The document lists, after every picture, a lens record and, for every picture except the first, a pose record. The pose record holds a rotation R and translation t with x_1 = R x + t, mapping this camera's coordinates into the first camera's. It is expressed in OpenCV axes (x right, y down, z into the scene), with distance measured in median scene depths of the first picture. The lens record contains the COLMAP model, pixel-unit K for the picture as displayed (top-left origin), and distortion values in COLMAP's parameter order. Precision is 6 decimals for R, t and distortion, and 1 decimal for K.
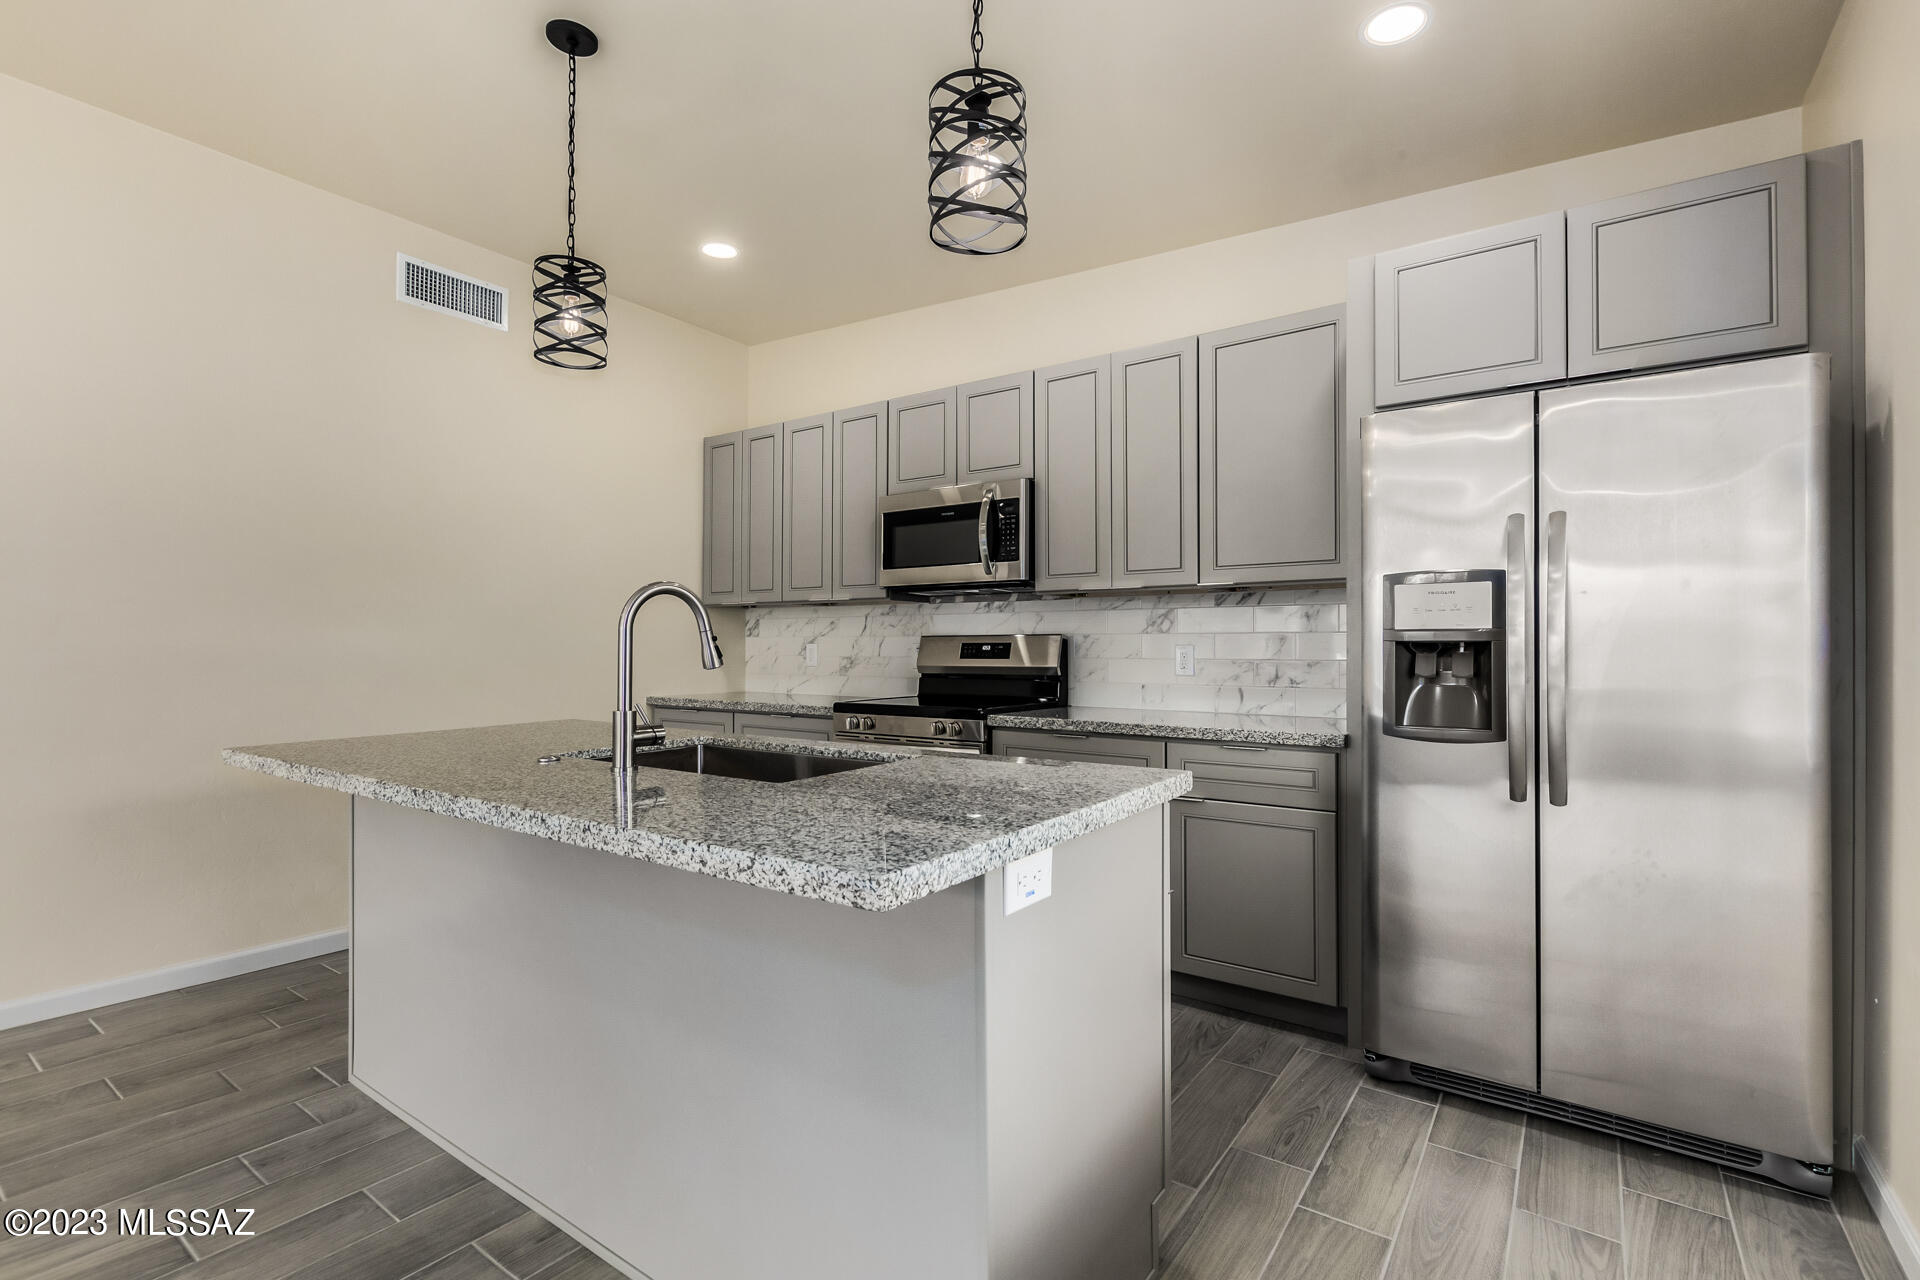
lens RADIAL K [[882.7, 0, 960.0], [0, 882.7, 640.0], [0, 0, 1]] dist [0.000225, -0.000007]
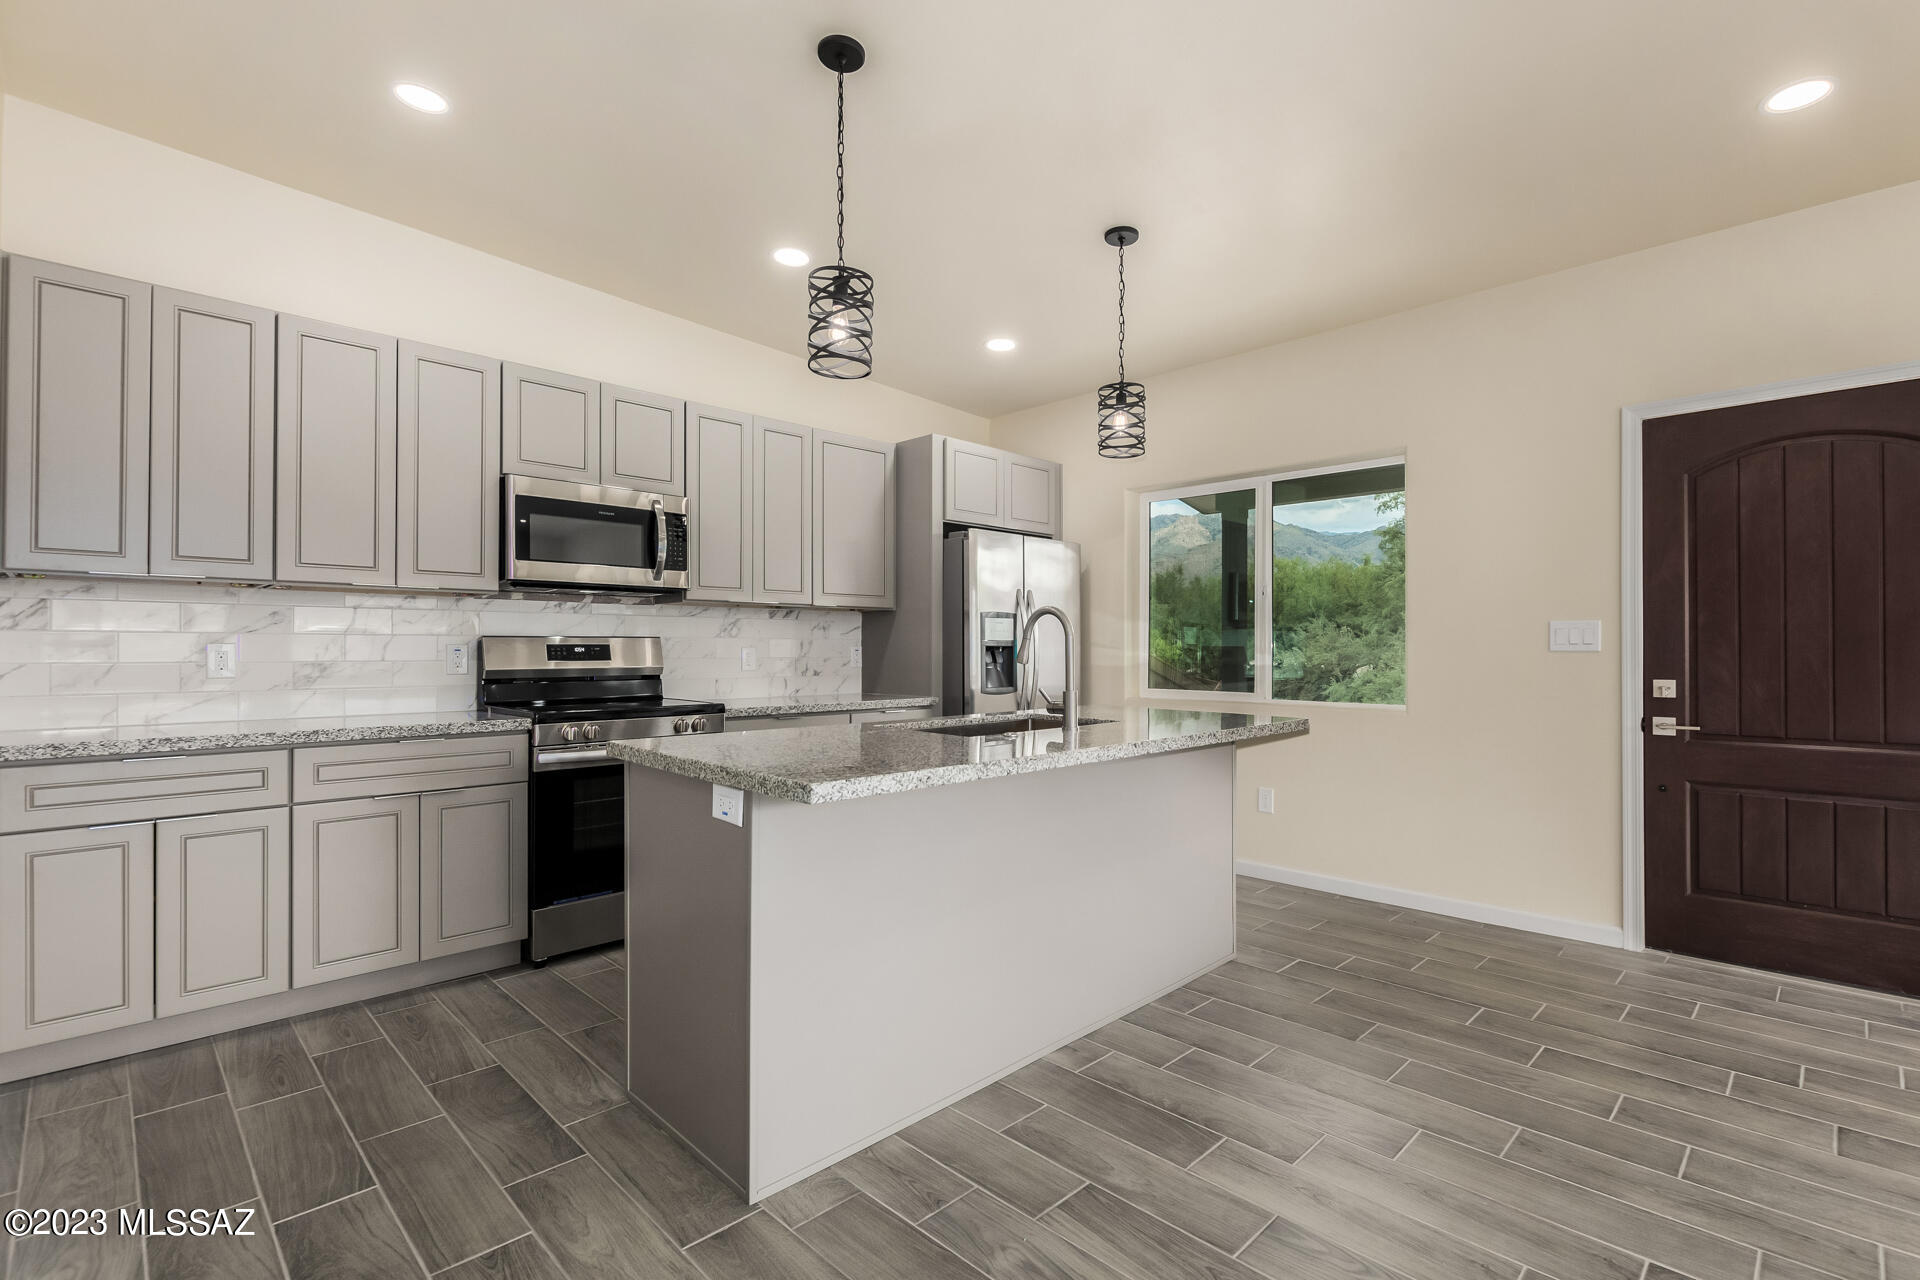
lens RADIAL K [[901.7, 0, 954.6], [0, 901.7, 646.6], [0, 0, 1]] dist [-0.000135, -0.000054]
pose [[0.169377, 0.002441, 0.985548, -0.971134], [-0.008306, 0.999965, -0.001049, 0.003542], [-0.985516, -0.008008, 0.169392, 0.463334]]
